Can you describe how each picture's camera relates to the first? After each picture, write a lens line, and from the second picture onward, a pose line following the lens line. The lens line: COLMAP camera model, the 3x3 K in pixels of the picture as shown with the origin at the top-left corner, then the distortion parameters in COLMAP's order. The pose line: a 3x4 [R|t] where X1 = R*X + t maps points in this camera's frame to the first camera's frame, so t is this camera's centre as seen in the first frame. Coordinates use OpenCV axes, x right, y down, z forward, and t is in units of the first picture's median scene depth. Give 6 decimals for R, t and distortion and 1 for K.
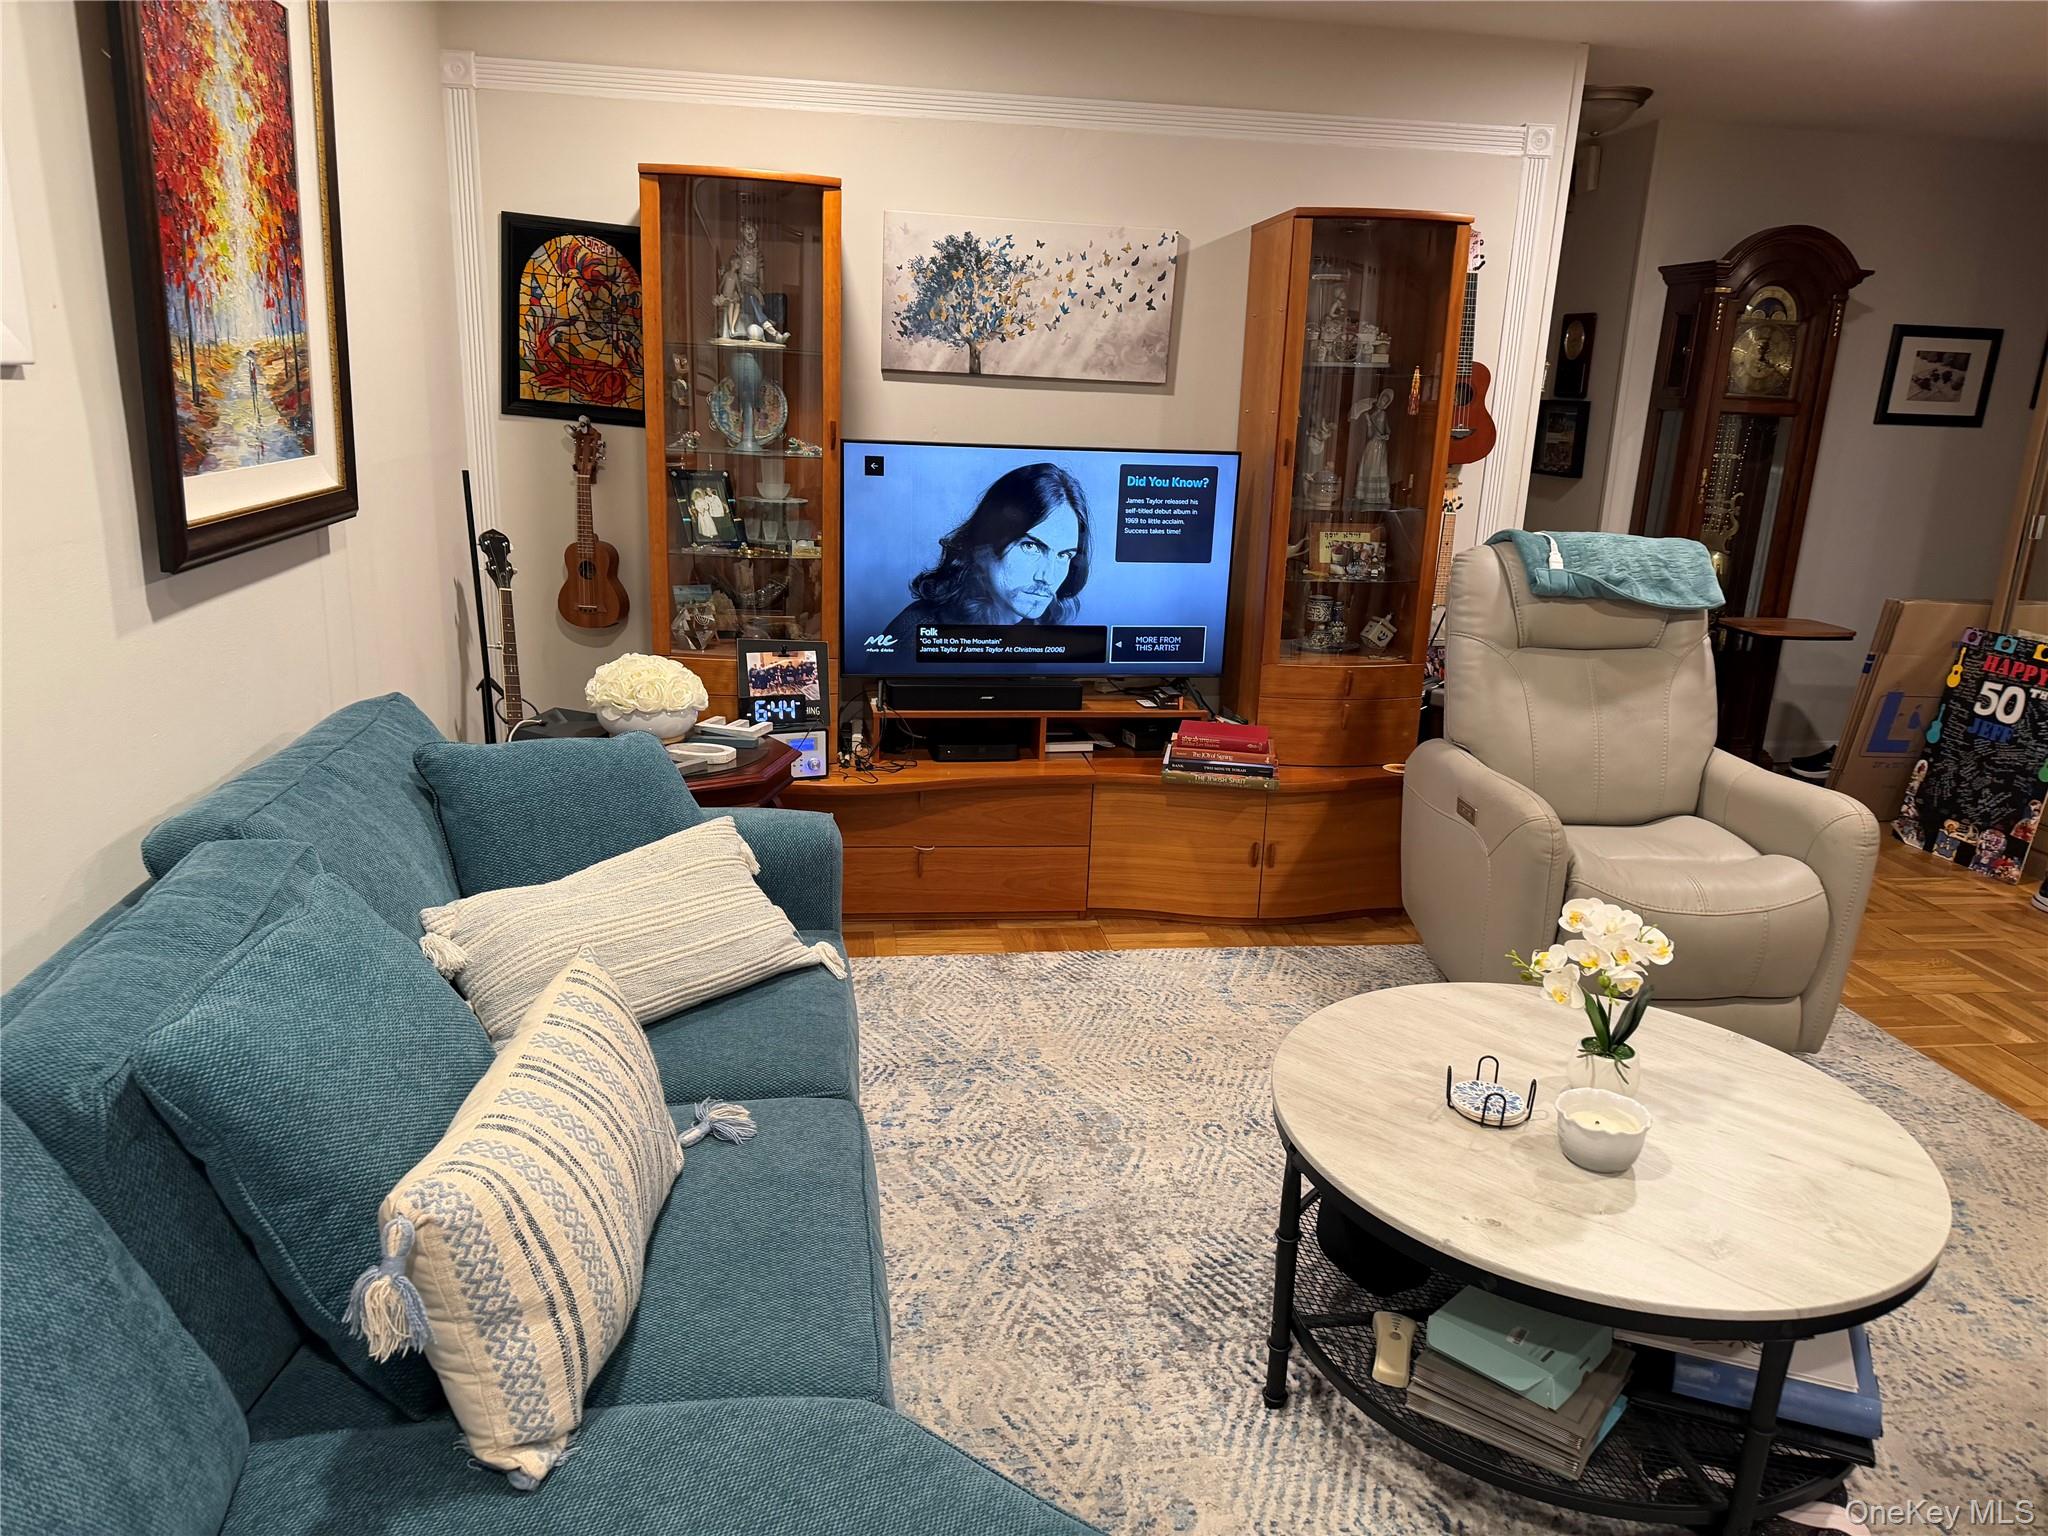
lens RADIAL K [[1424.0, 0, 1023.2], [0, 1424.0, 802.1], [0, 0, 1]] dist [0.130541, -0.237663]
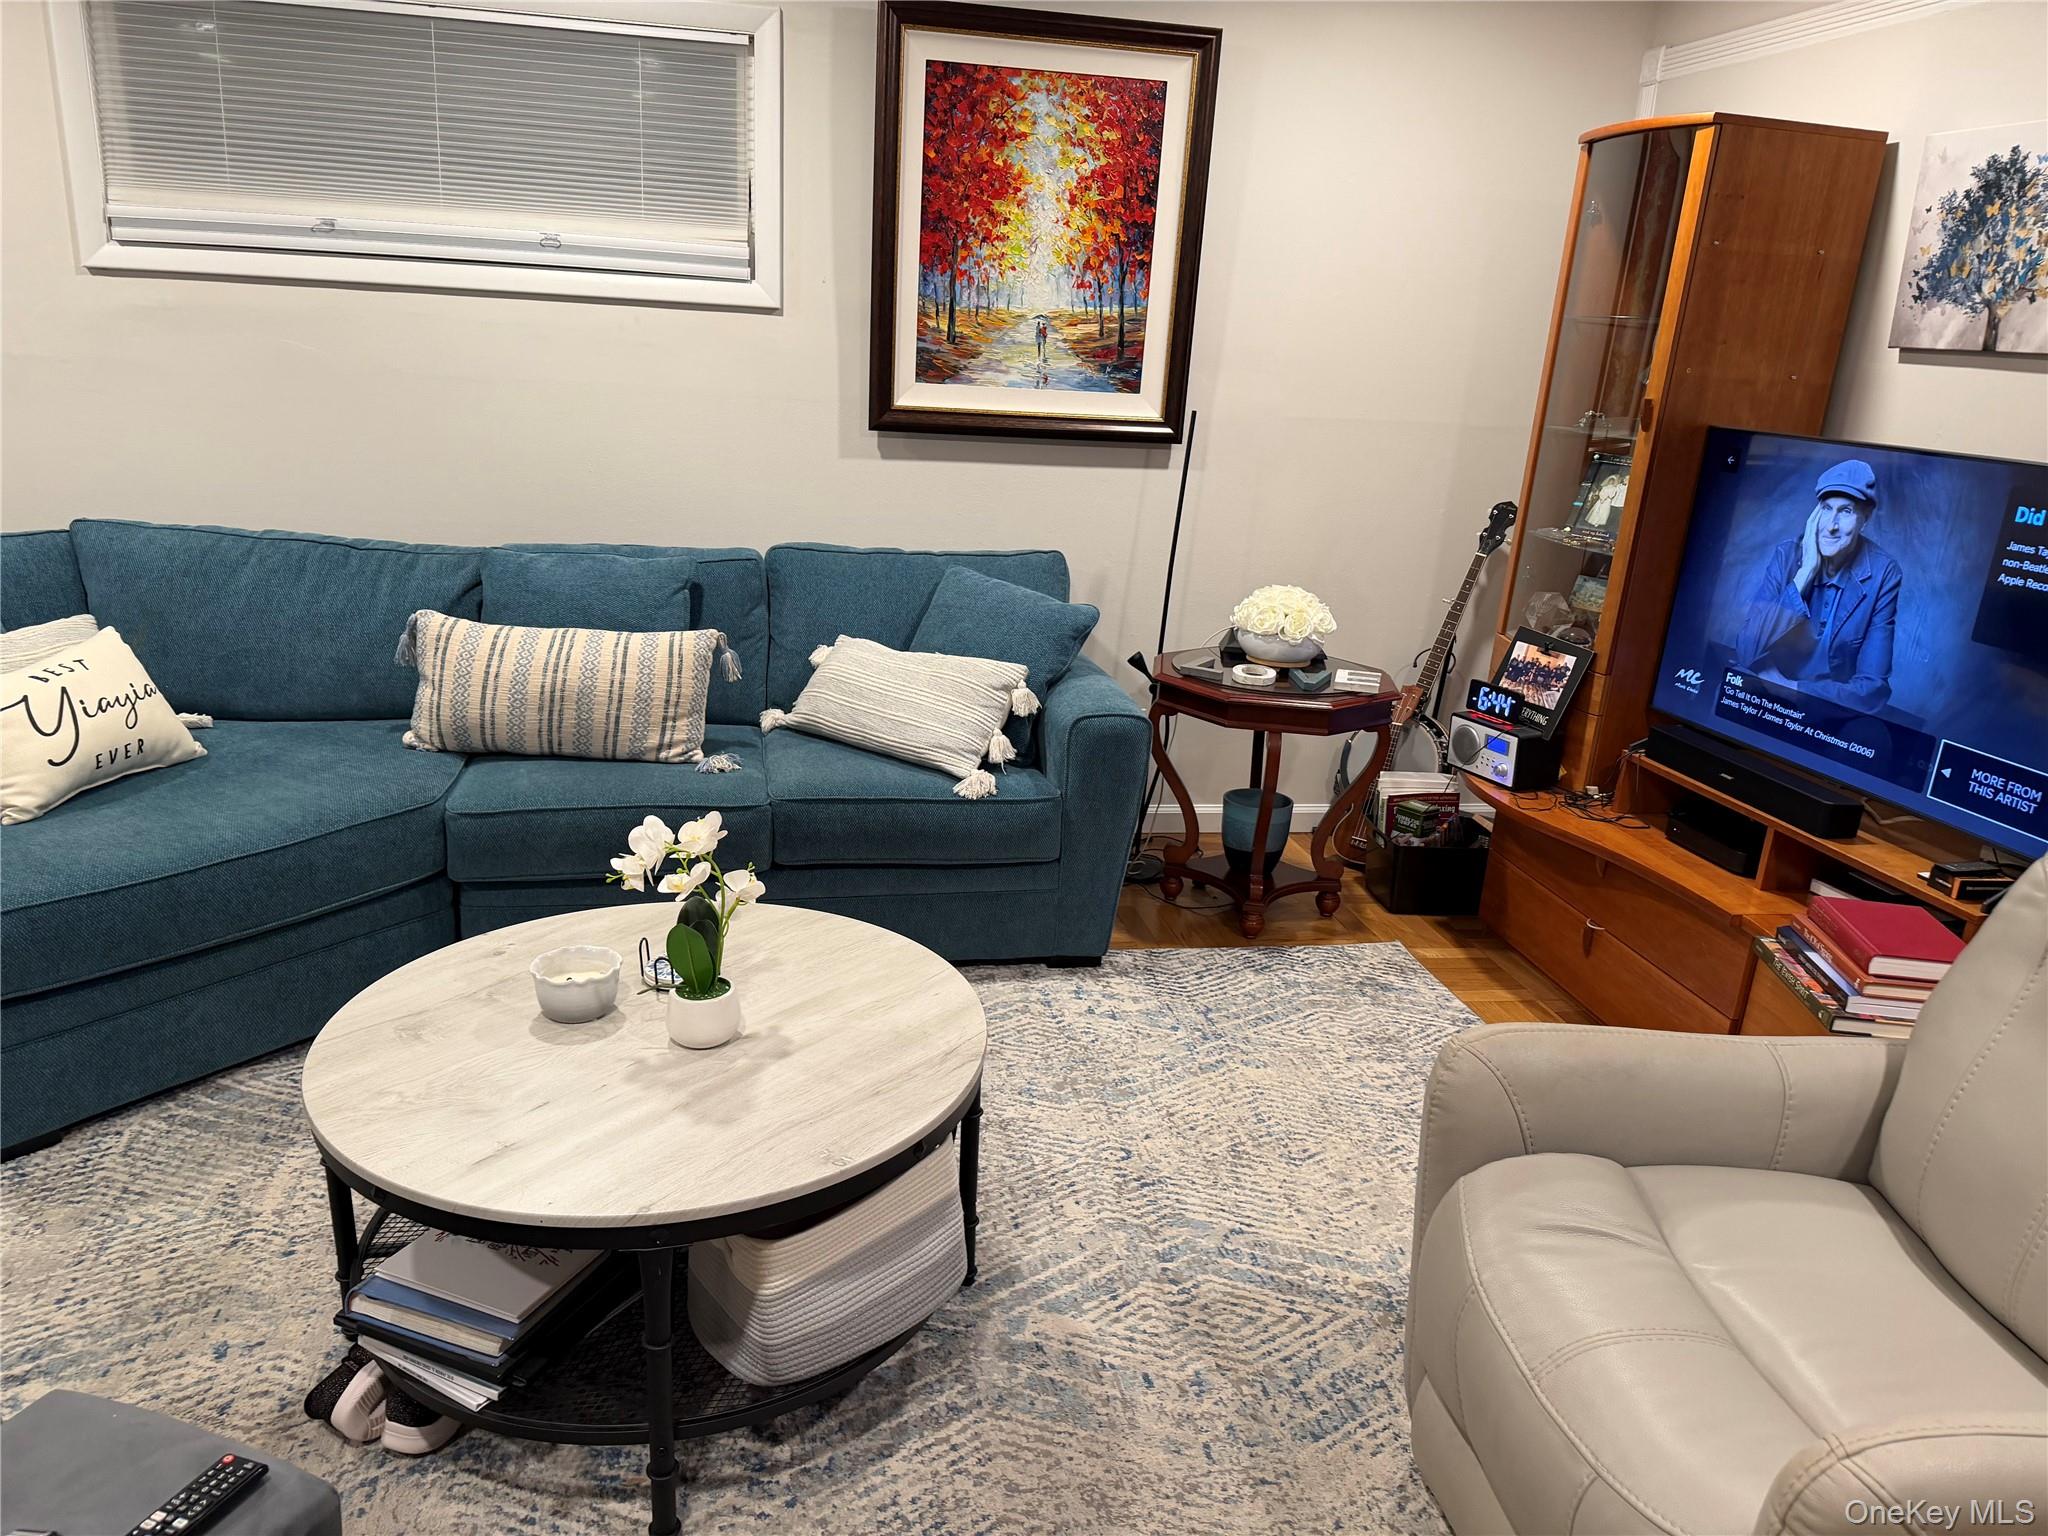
lens RADIAL K [[1433.9, 0, 1020.0], [0, 1433.9, 816.6], [0, 0, 1]] dist [-0.001124, -0.016343]
pose [[0.032832, 0.285069, -0.957945, 0.675217], [-0.326974, 0.908783, 0.259233, -0.125961], [0.944463, 0.304712, 0.123047, 0.565041]]
